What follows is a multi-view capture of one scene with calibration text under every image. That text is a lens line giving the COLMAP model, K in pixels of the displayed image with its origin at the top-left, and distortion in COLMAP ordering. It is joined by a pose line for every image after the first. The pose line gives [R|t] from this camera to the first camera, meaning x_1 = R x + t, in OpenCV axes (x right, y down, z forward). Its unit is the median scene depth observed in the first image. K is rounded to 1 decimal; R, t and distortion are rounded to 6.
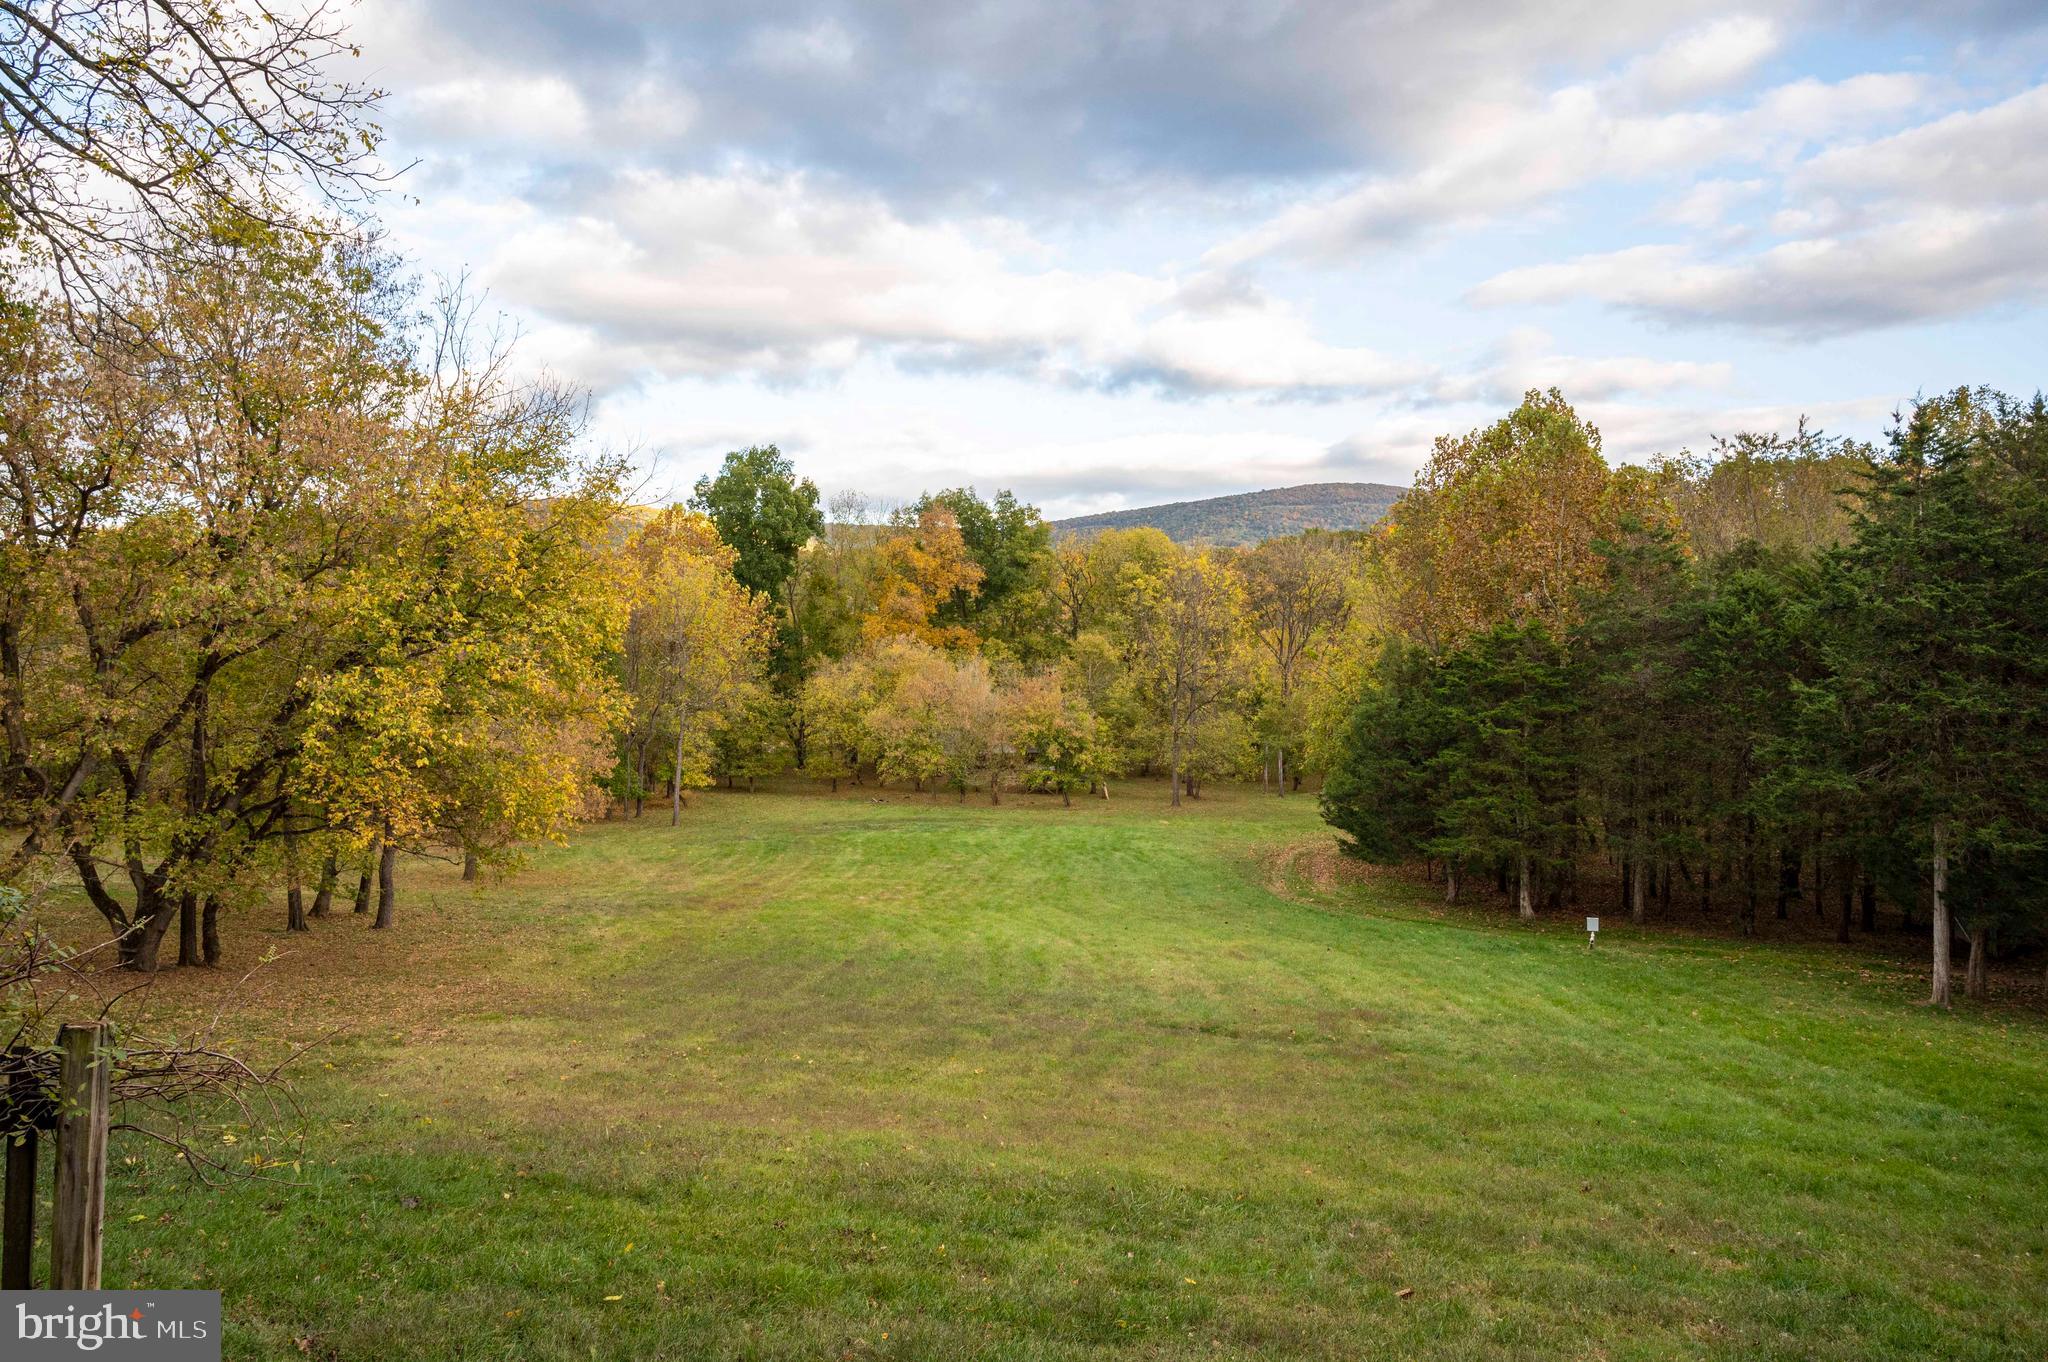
lens RADIAL K [[1391.2, 0, 1011.3], [0, 1391.2, 678.1], [0, 0, 1]] dist [0.014173, -0.006320]
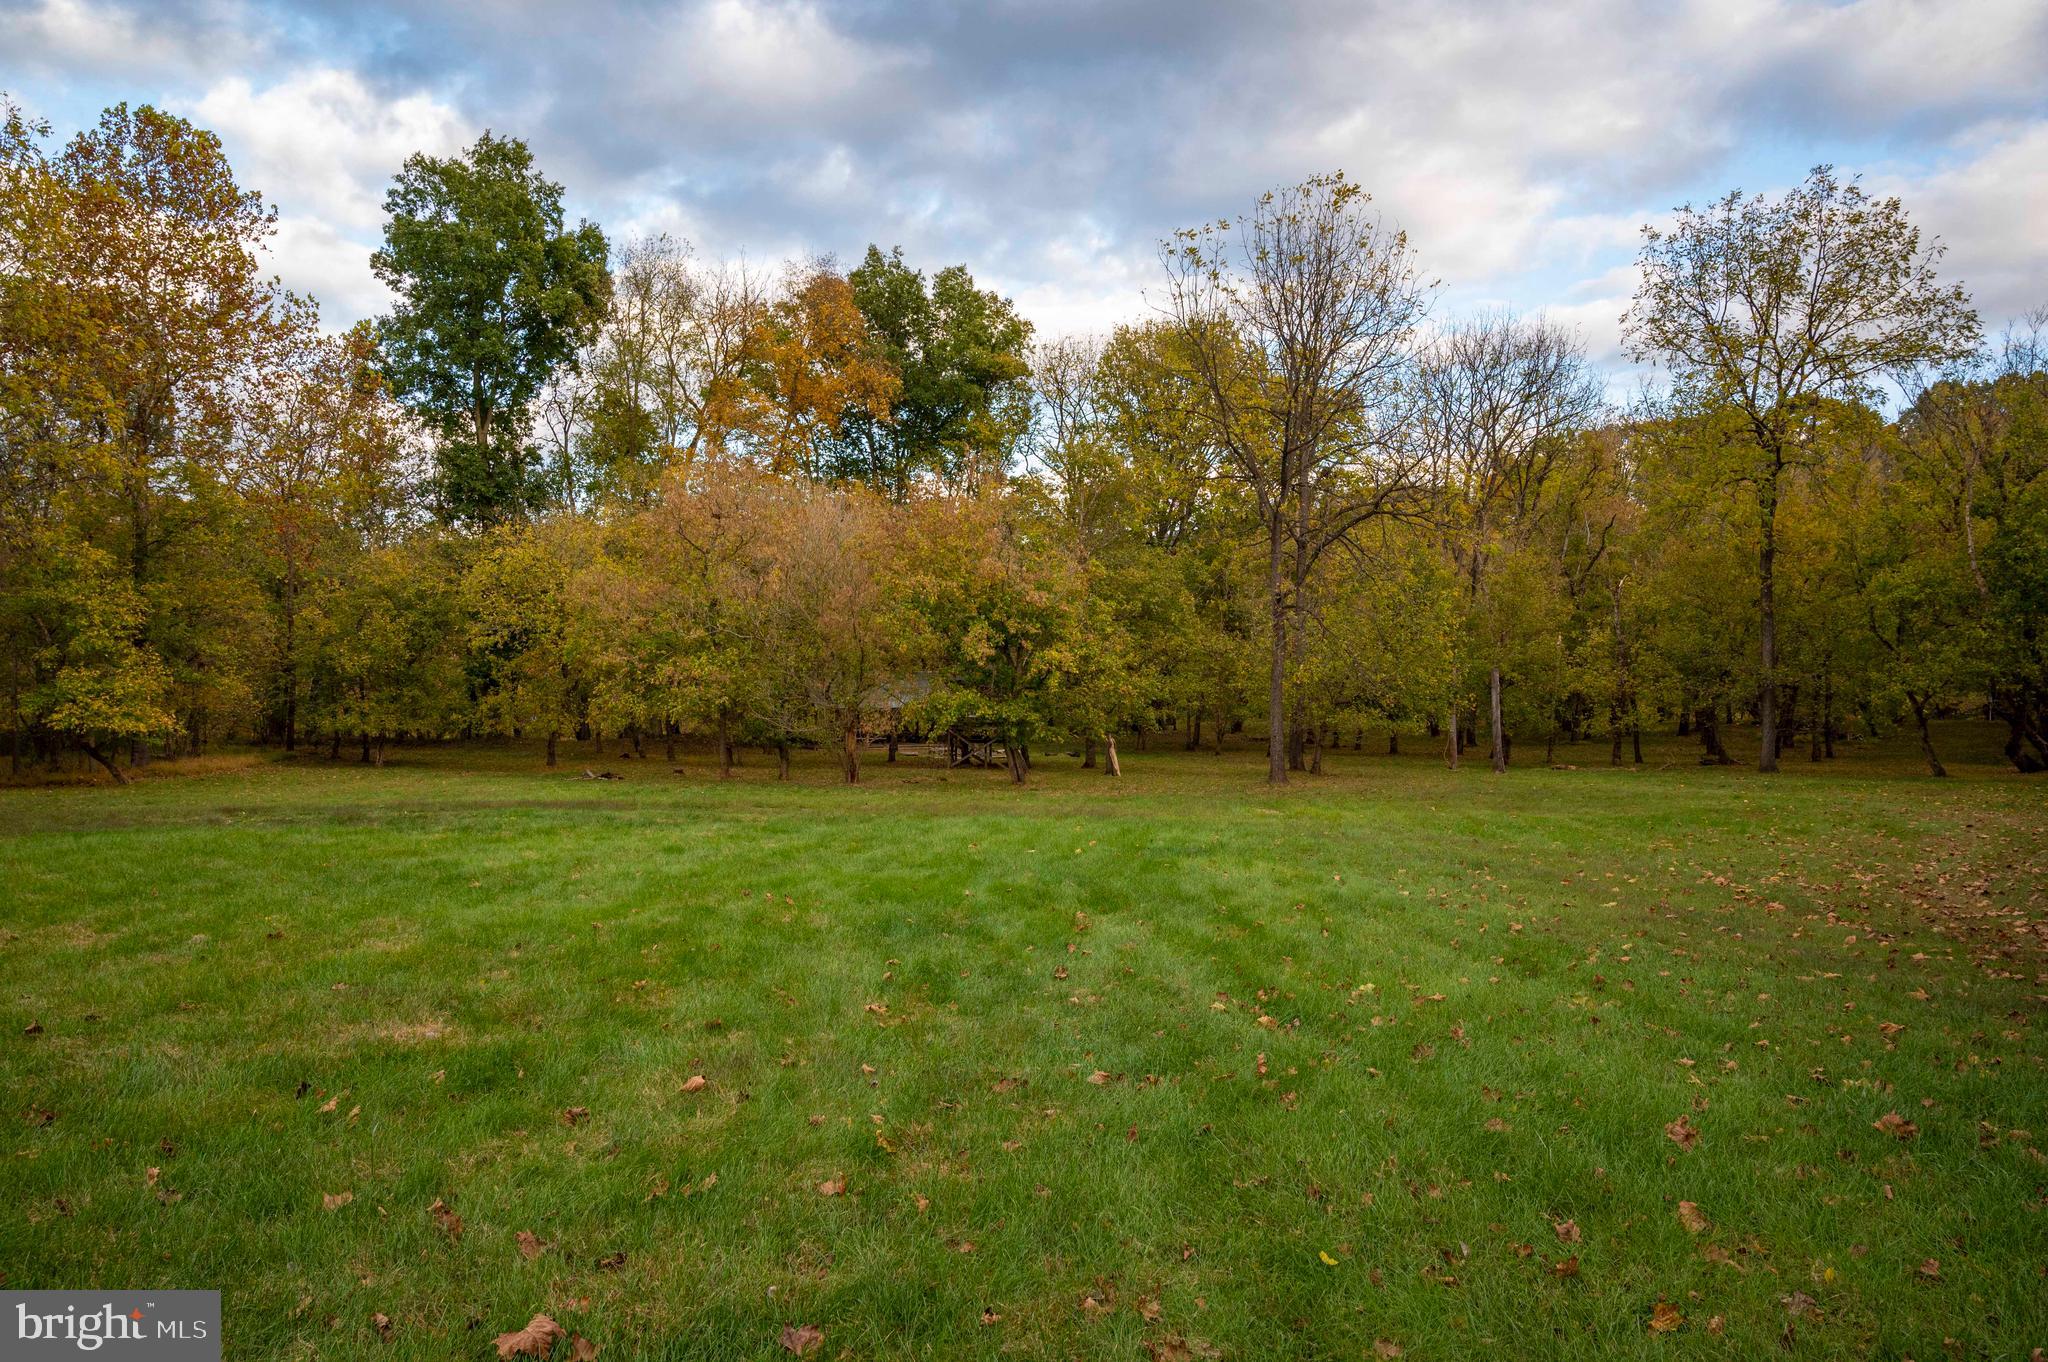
lens RADIAL K [[1364.1, 0, 1030.2], [0, 1364.1, 690.2], [0, 0, 1]] dist [-0.006117, -0.000450]
pose [[0.999852, -0.004367, -0.016635, 0.051525], [0.004108, 0.999870, -0.015594, 0.072558], [0.016701, 0.015524, 0.999740, 0.609701]]
